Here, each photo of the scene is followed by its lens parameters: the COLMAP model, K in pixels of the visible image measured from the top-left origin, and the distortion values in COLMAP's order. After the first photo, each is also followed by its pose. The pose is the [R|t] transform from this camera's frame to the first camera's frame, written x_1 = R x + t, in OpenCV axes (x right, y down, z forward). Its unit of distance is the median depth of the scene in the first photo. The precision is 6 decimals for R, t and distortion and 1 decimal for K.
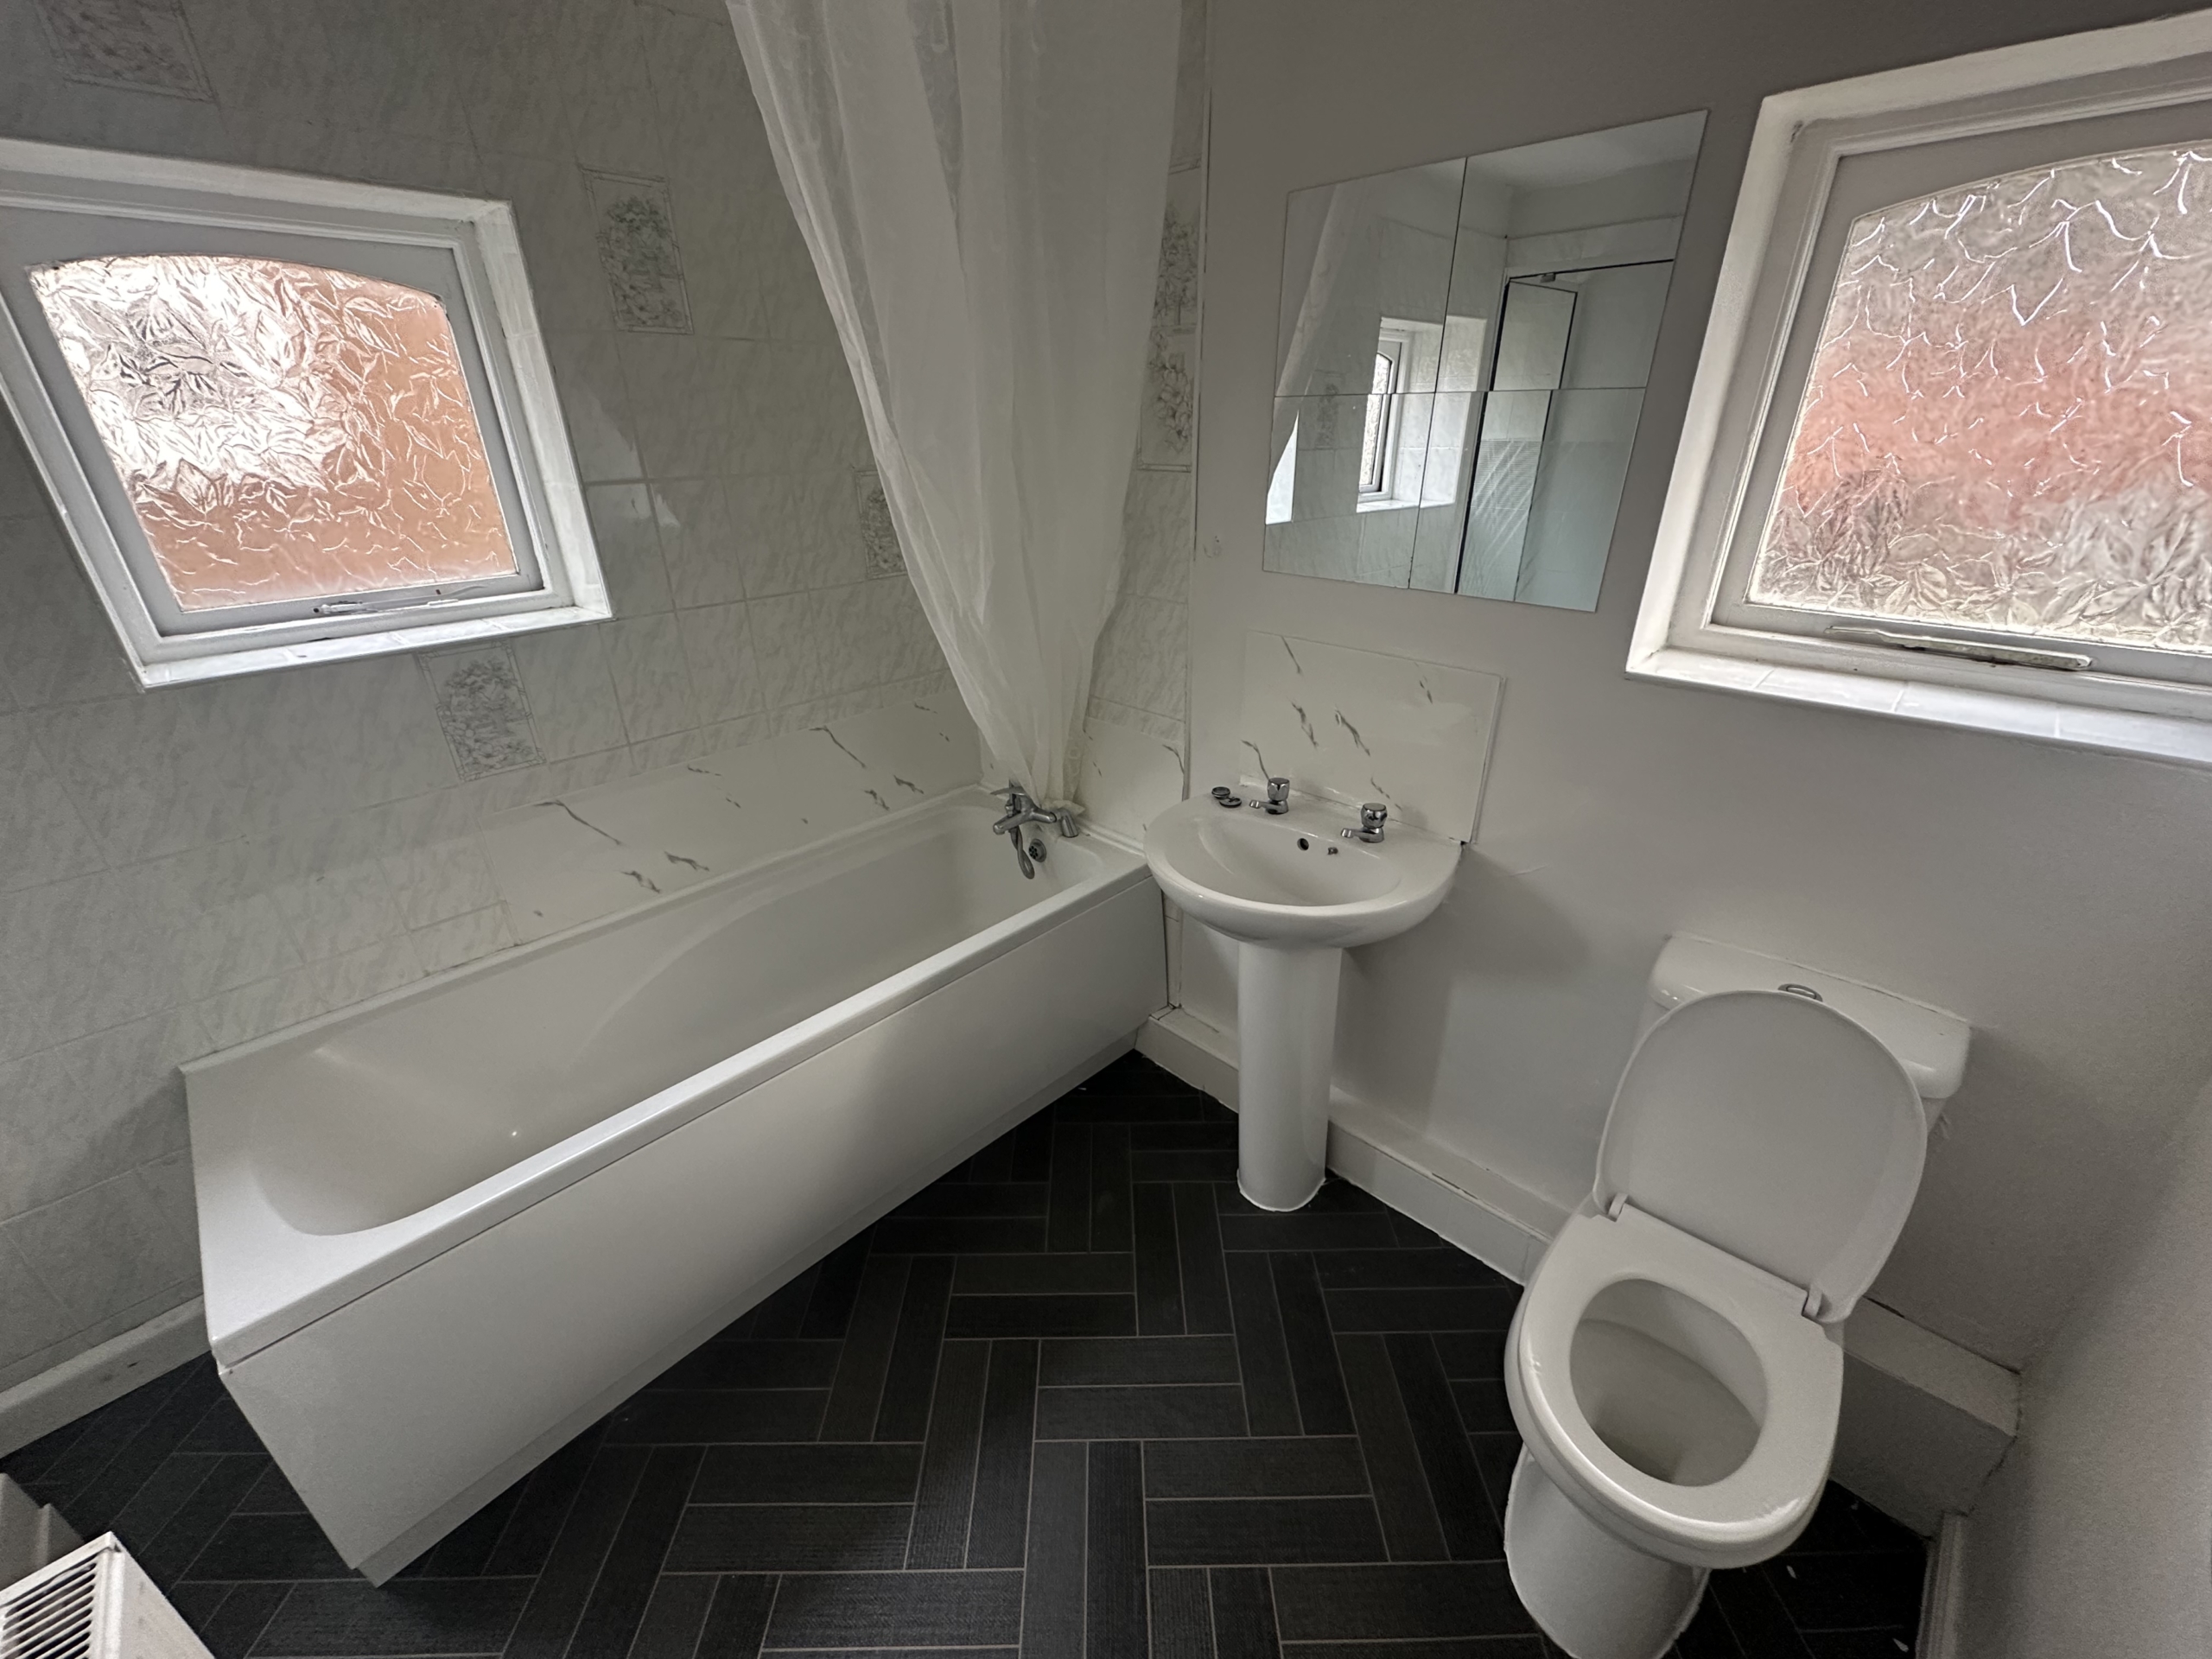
lens RADIAL K [[889.2, 0, 1106.0], [0, 889.2, 829.5], [0, 0, 1]] dist [-0.000942, 0.000057]
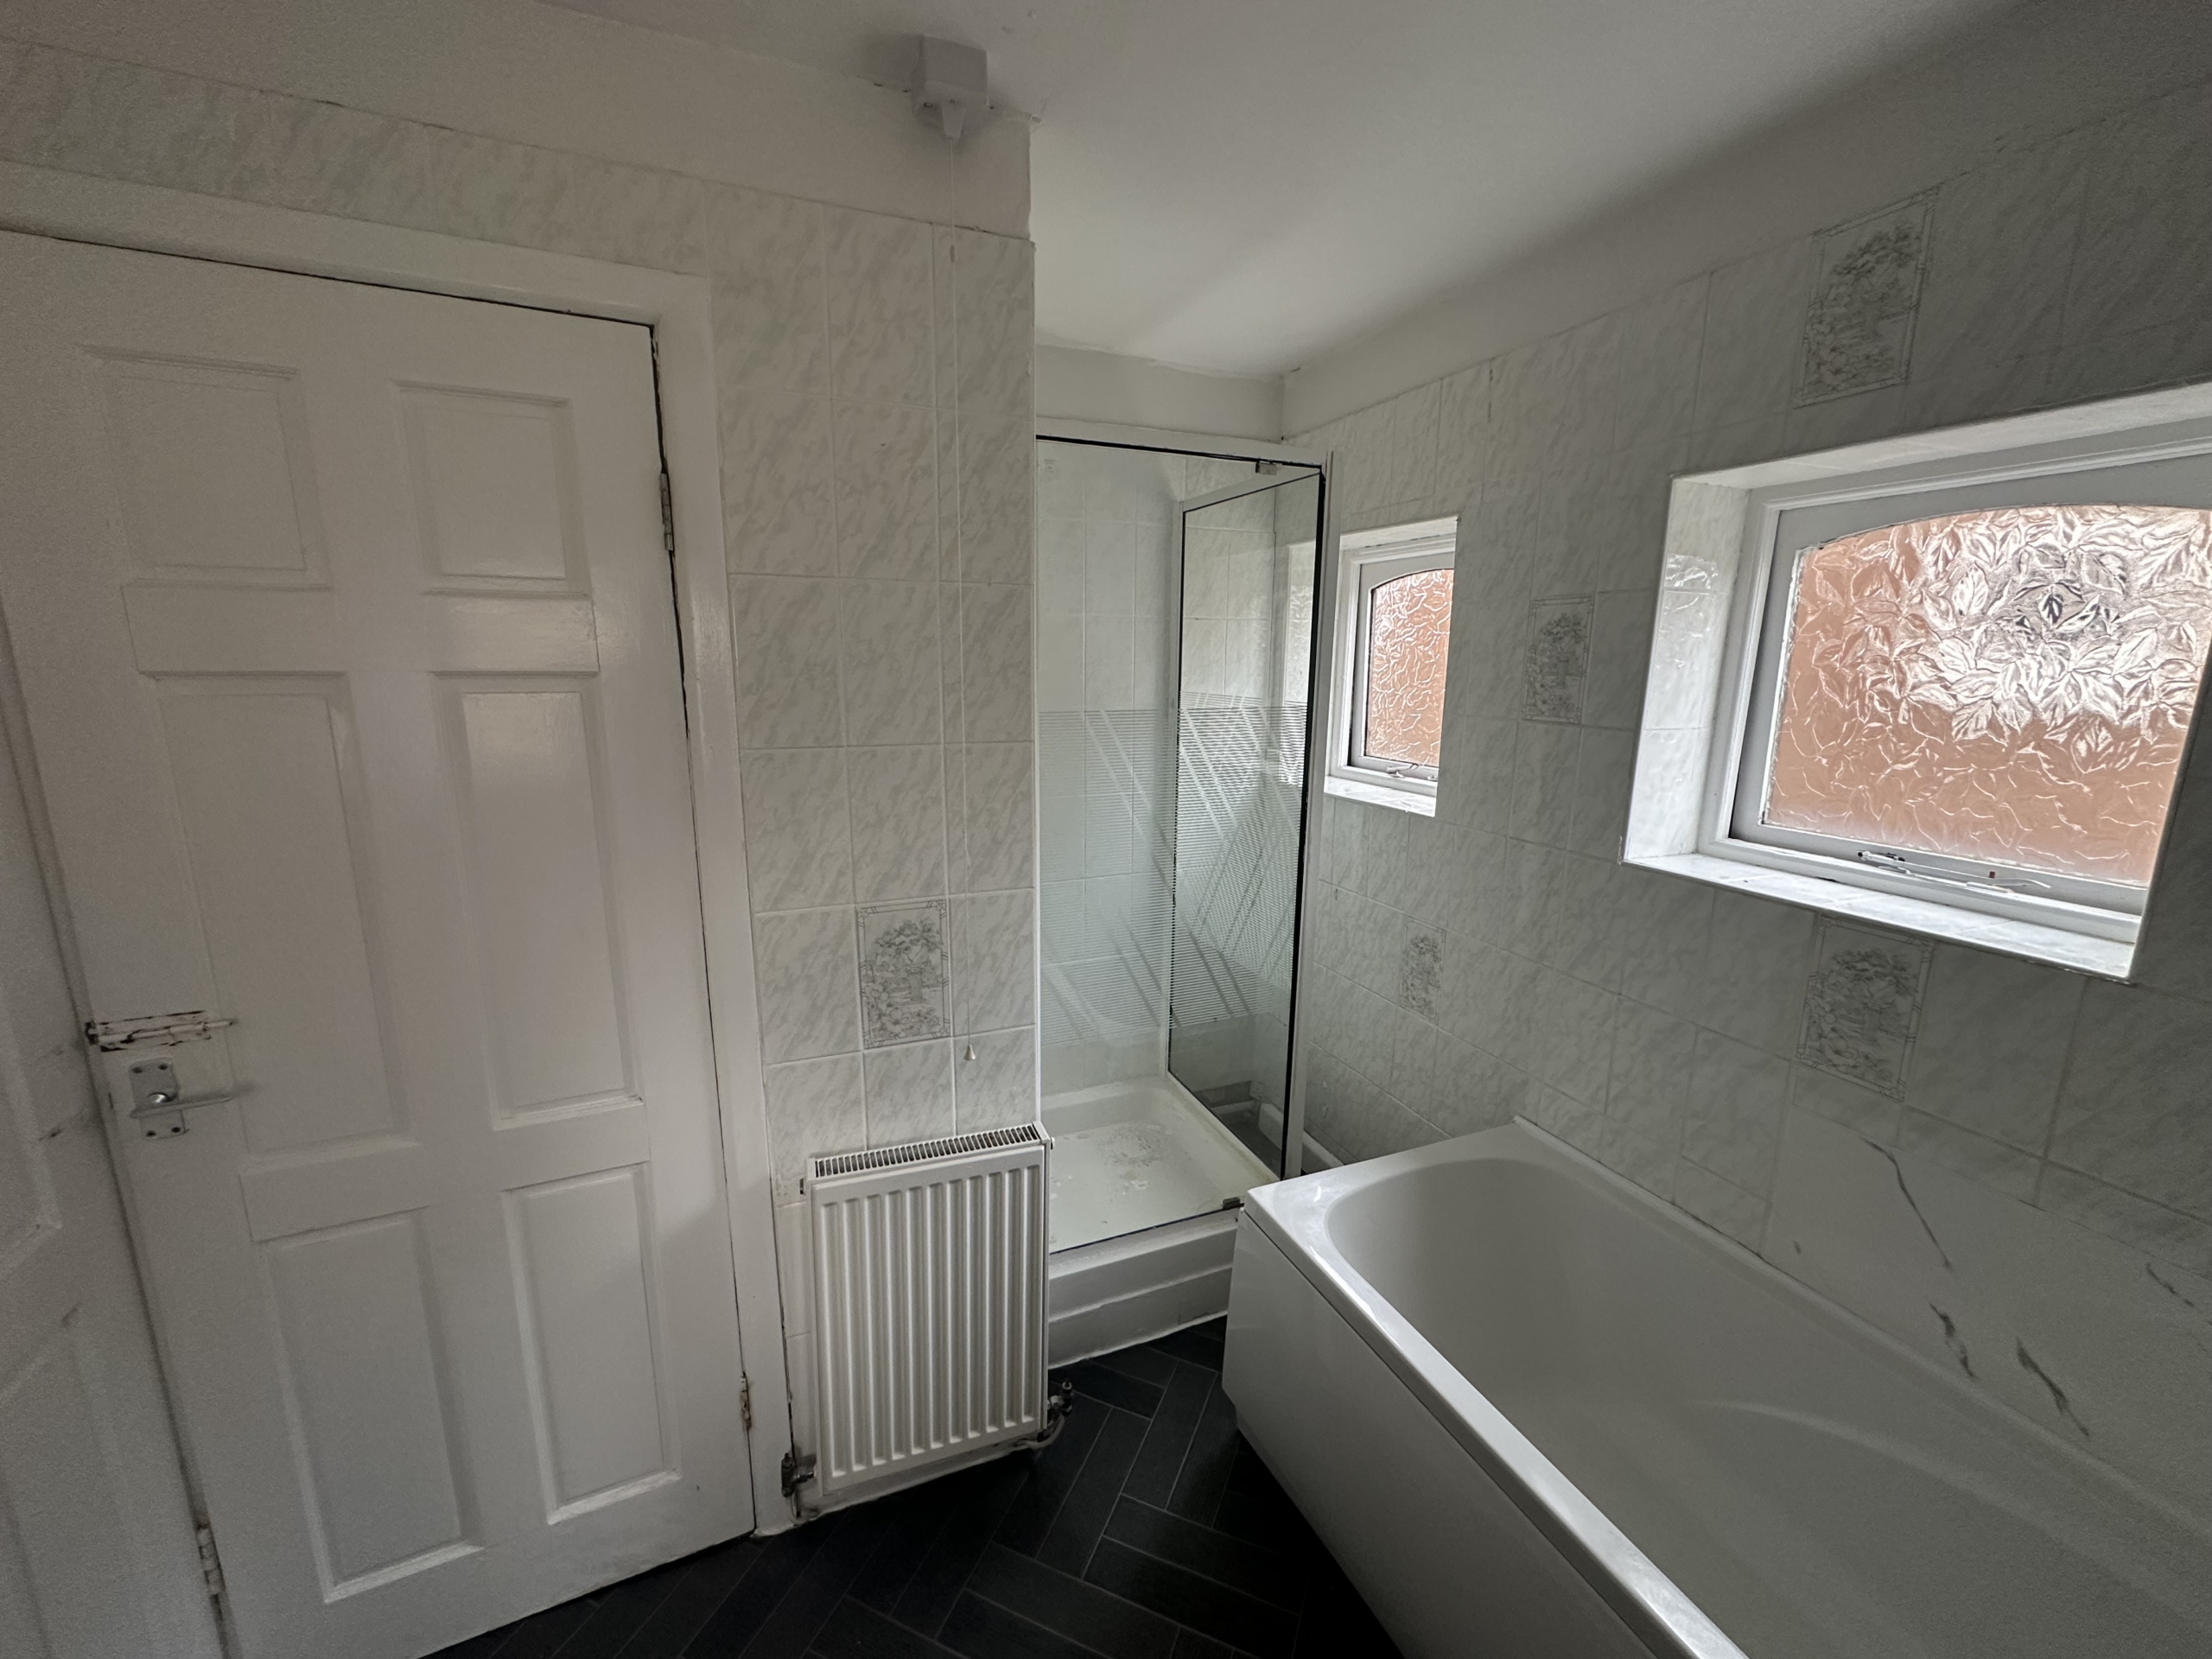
lens RADIAL K [[889.2, 0, 1106.0], [0, 889.2, 829.5], [0, 0, 1]] dist [-0.000942, 0.000057]
pose [[-0.398107, 0.188189, -0.897829, 0.268229], [-0.392928, 0.849419, 0.352271, -0.281073], [0.828926, 0.493023, -0.264215, 0.558591]]
